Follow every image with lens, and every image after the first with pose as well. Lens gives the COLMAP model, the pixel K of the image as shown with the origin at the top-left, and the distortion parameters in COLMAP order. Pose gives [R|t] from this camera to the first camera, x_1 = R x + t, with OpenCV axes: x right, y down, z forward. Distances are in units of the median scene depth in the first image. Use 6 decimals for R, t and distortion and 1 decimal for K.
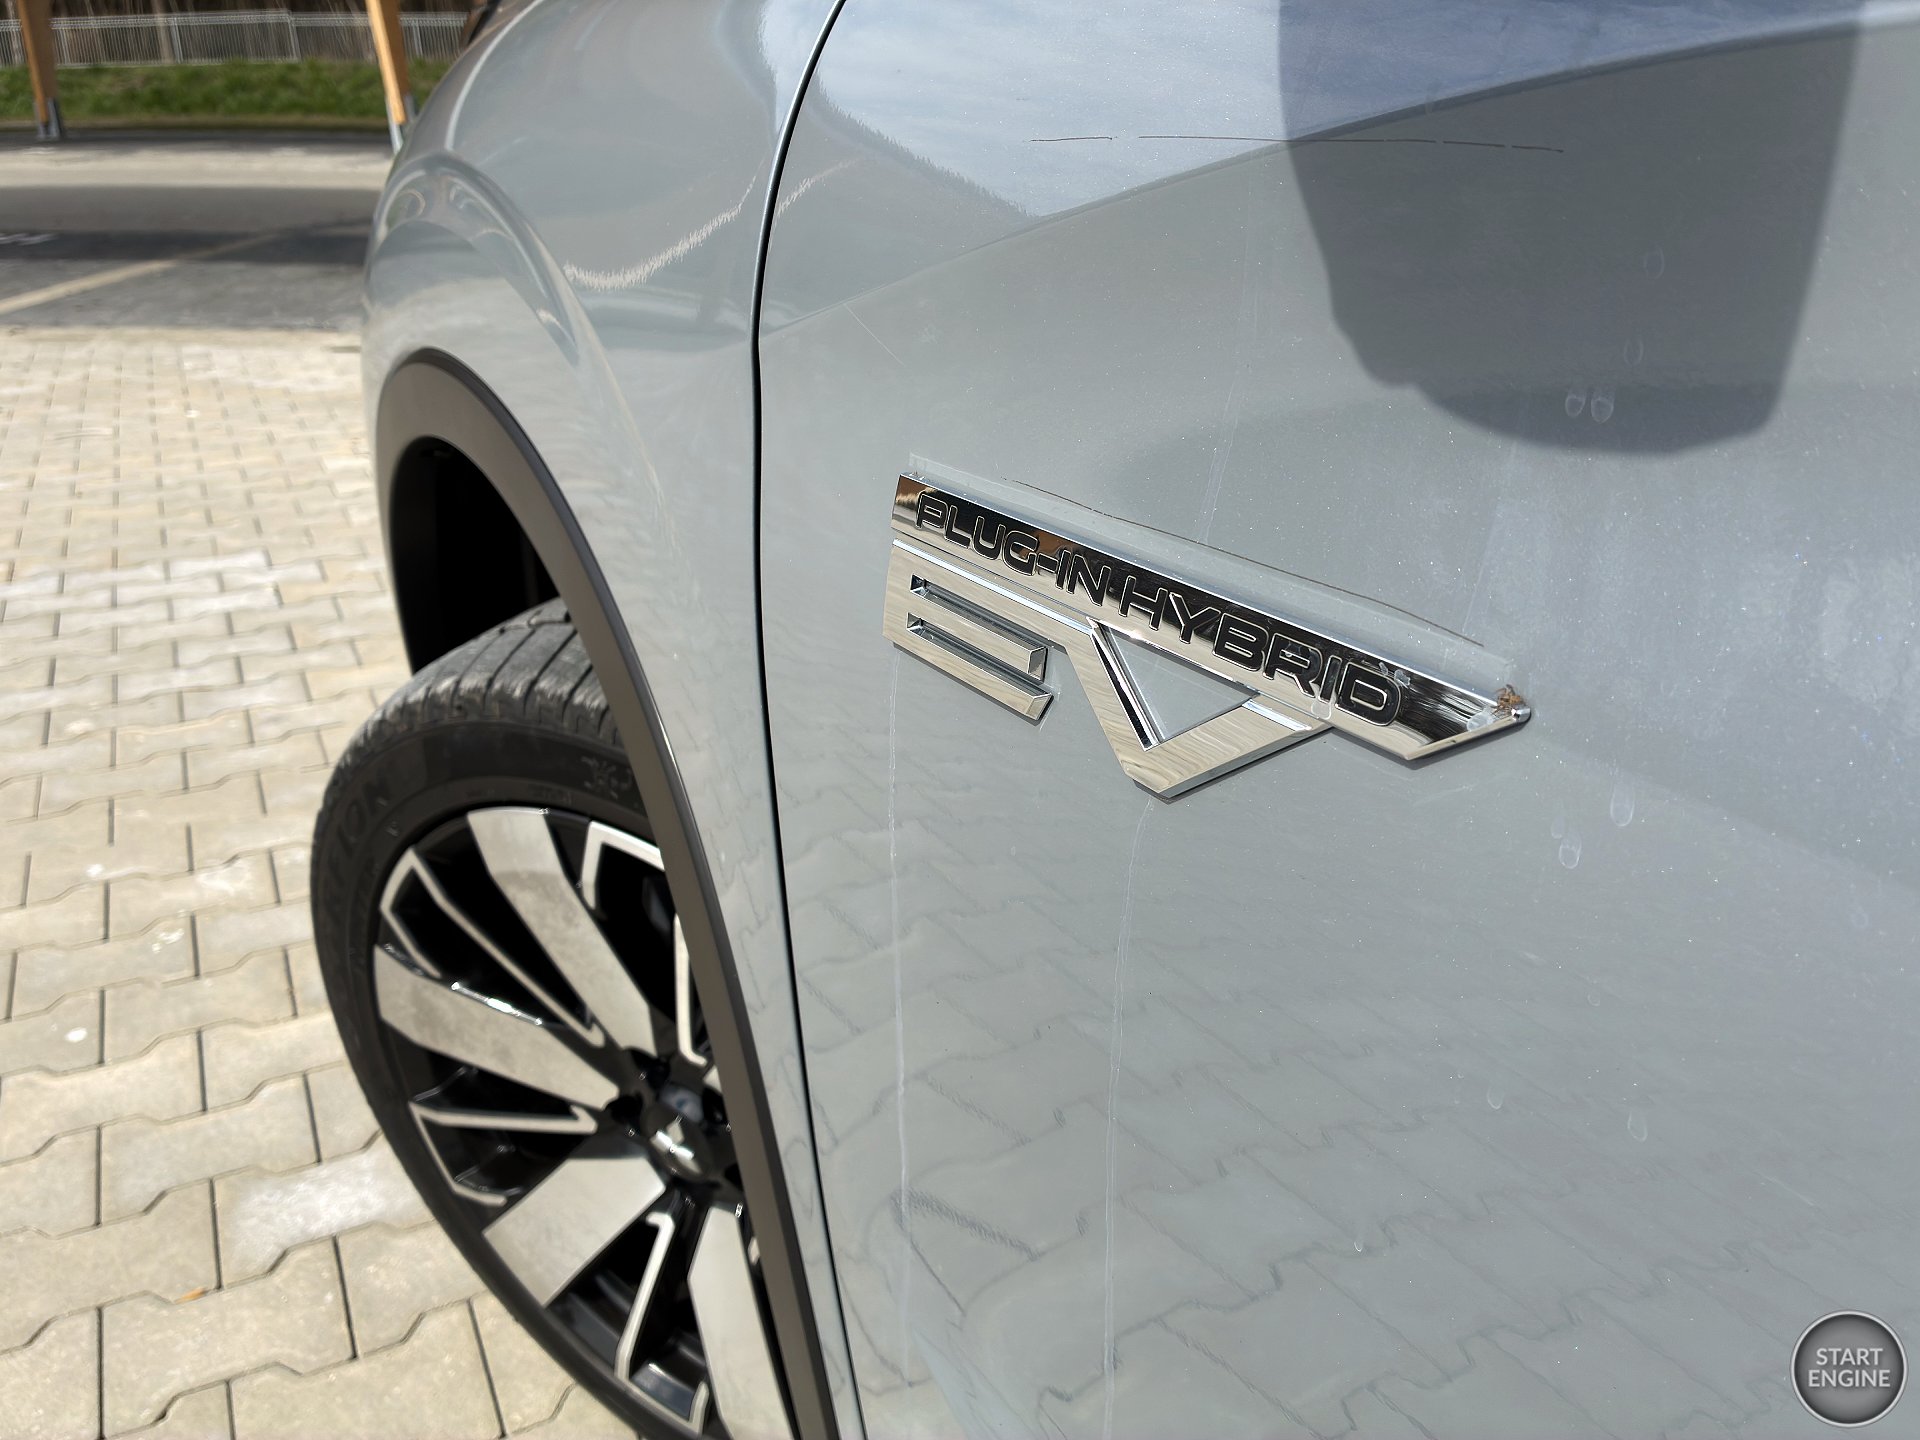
lens RADIAL K [[1430.5, 0, 960.0], [0, 1430.5, 720.0], [0, 0, 1]] dist [0.048277, -0.076564]
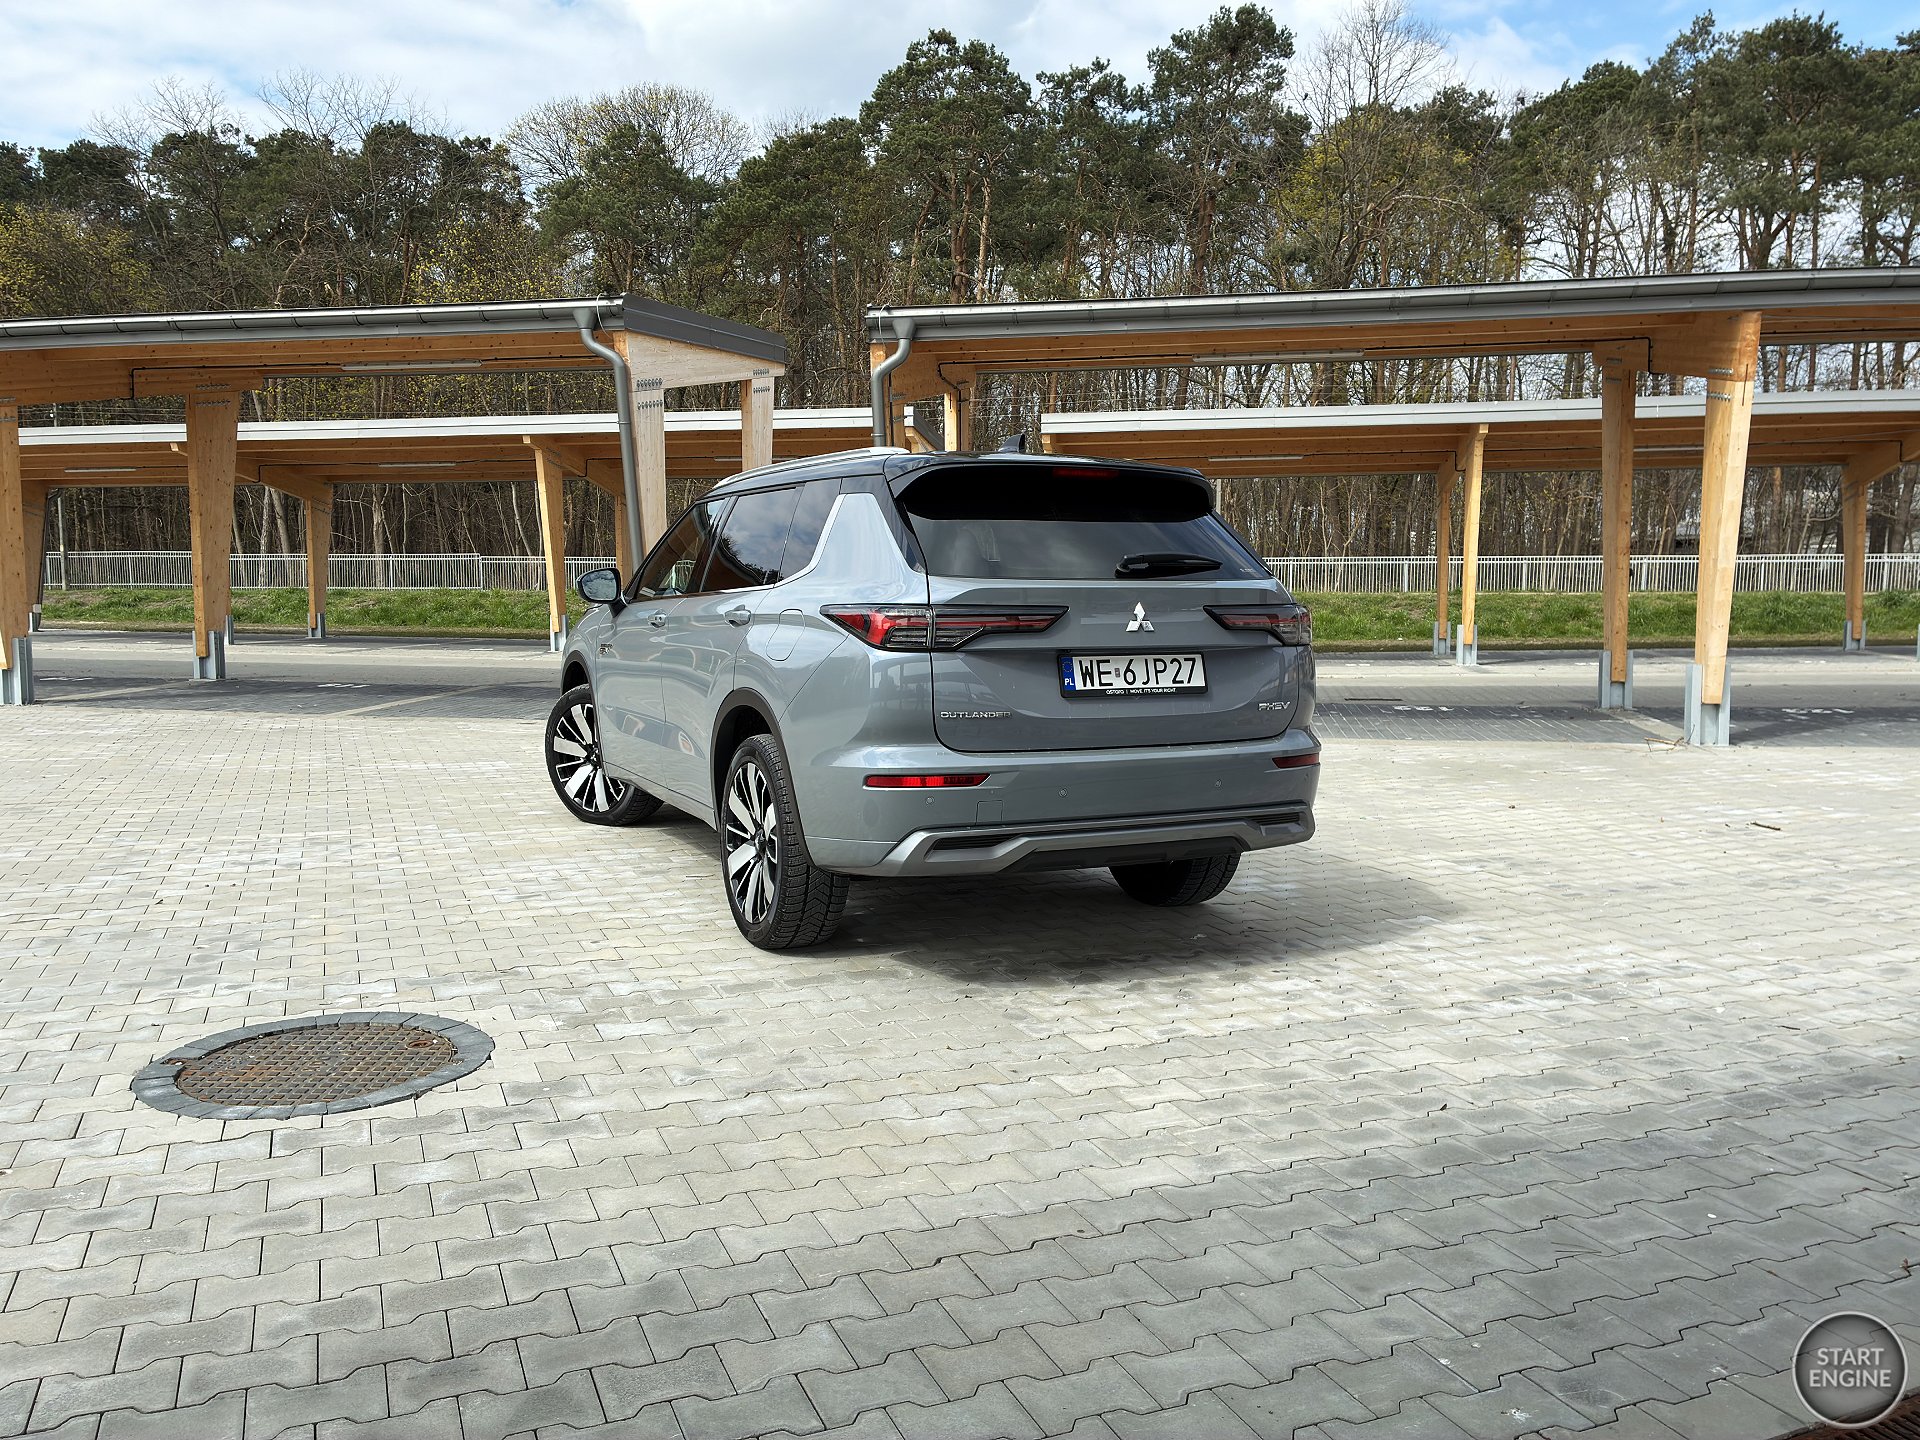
lens RADIAL K [[1430.5, 0, 960.0], [0, 1430.5, 720.0], [0, 0, 1]] dist [0.048277, -0.076564]
pose [[0.997729, 0.012890, -0.066117, 0.090582], [-0.034027, 0.943532, -0.329530, 0.104265], [0.058136, 0.331031, 0.941827, -0.245971]]
